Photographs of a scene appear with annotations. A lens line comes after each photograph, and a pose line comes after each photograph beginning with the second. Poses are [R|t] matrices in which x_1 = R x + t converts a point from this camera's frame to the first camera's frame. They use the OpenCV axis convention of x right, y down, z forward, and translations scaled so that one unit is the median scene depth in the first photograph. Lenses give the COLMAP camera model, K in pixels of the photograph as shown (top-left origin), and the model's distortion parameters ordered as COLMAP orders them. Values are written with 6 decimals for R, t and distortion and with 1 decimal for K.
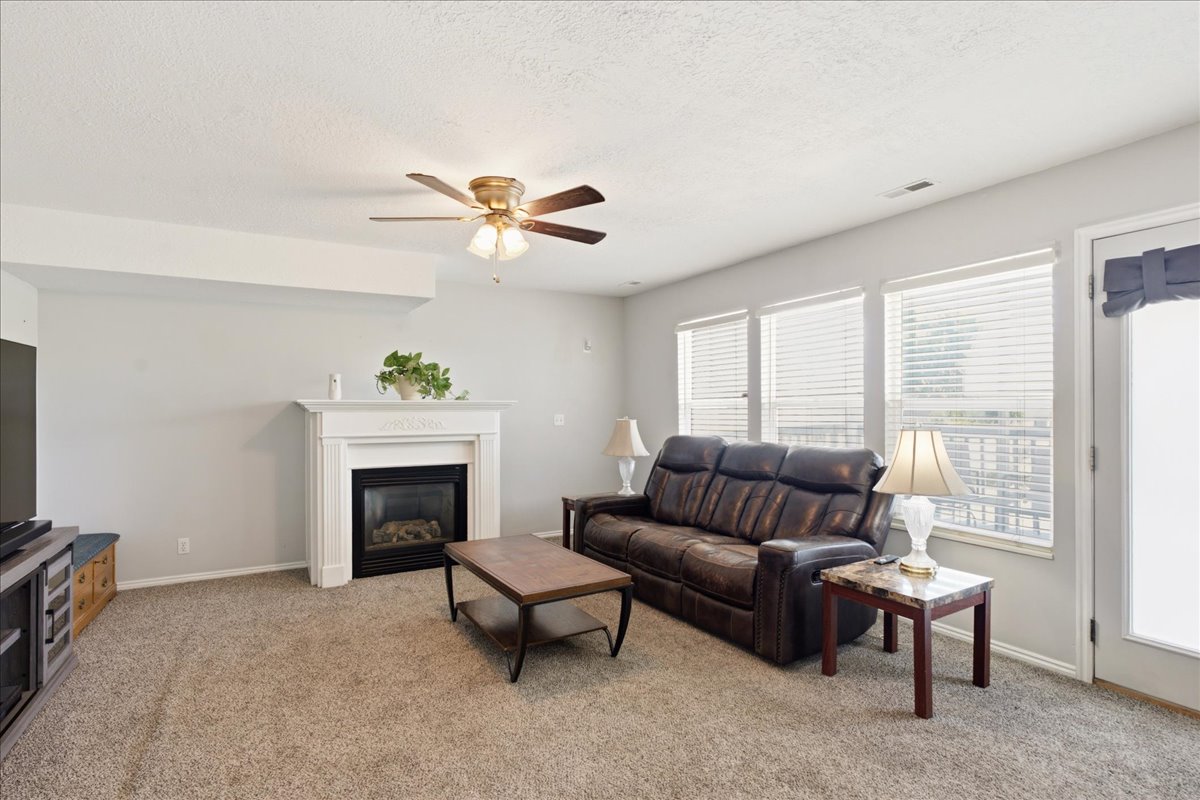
lens RADIAL K [[582.3, 0, 600.8], [0, 582.3, 404.3], [0, 0, 1]] dist [-0.004726, 0.000177]
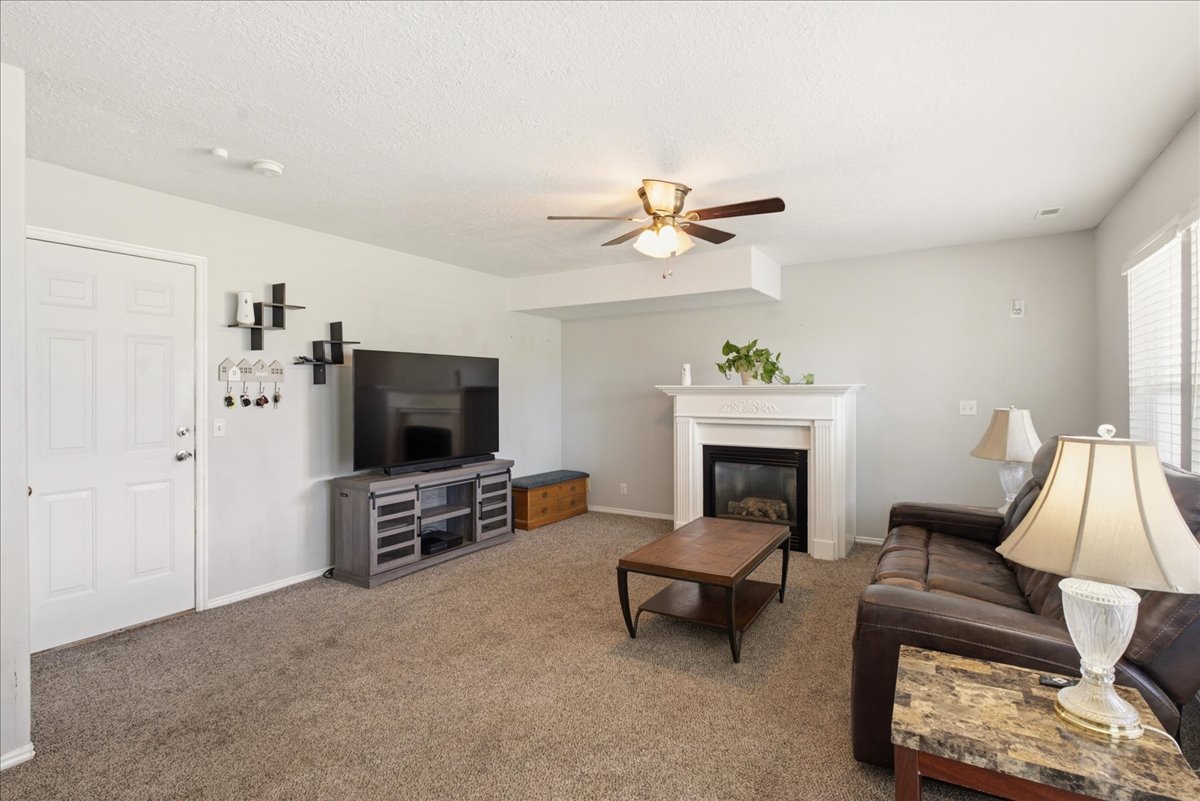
lens RADIAL K [[583.6, 0, 600.2], [0, 583.6, 395.1], [0, 0, 1]] dist [-0.001141, 0.000084]
pose [[0.488503, 0.005873, -0.872542, 0.492805], [0.005391, 0.999938, 0.009748, -0.000408], [0.872545, -0.009466, 0.488442, 0.247597]]
